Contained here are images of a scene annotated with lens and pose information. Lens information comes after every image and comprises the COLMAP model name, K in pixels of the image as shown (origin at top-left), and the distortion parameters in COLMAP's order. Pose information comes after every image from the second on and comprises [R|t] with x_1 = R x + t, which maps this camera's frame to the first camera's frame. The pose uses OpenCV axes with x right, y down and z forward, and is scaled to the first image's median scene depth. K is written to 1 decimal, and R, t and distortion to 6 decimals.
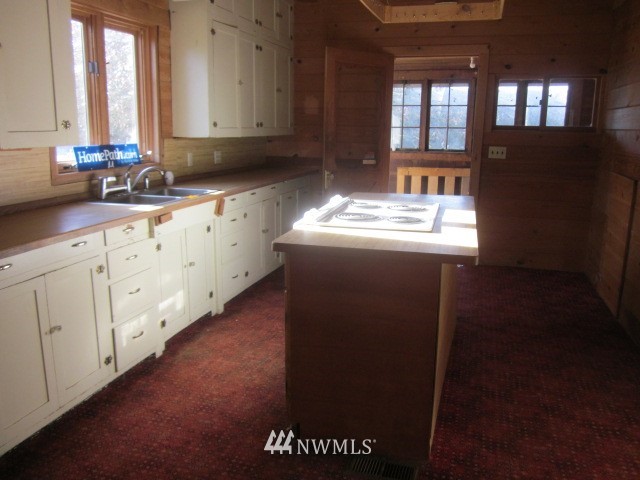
lens RADIAL K [[541.4, 0, 319.3], [0, 541.4, 240.4], [0, 0, 1]] dist [-0.011239, -0.003831]
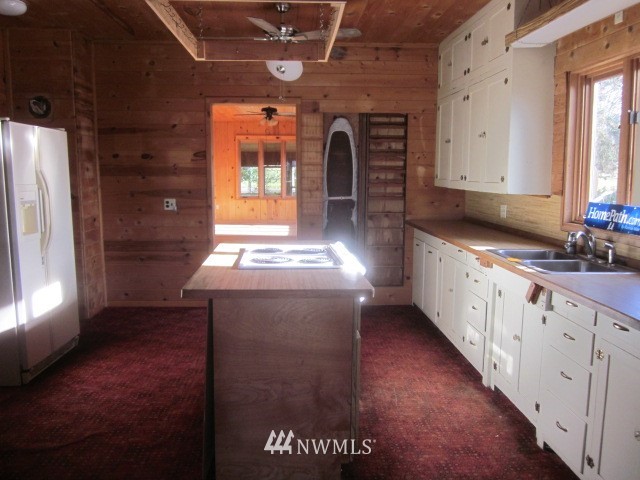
lens RADIAL K [[541.4, 0, 319.5], [0, 541.4, 238.7], [0, 0, 1]] dist [-0.011239, -0.003831]
pose [[-0.940480, 0.025797, -0.338868, 0.396114], [-0.087821, 0.944800, 0.315660, -0.395426], [0.328305, 0.326632, -0.886300, 1.805175]]
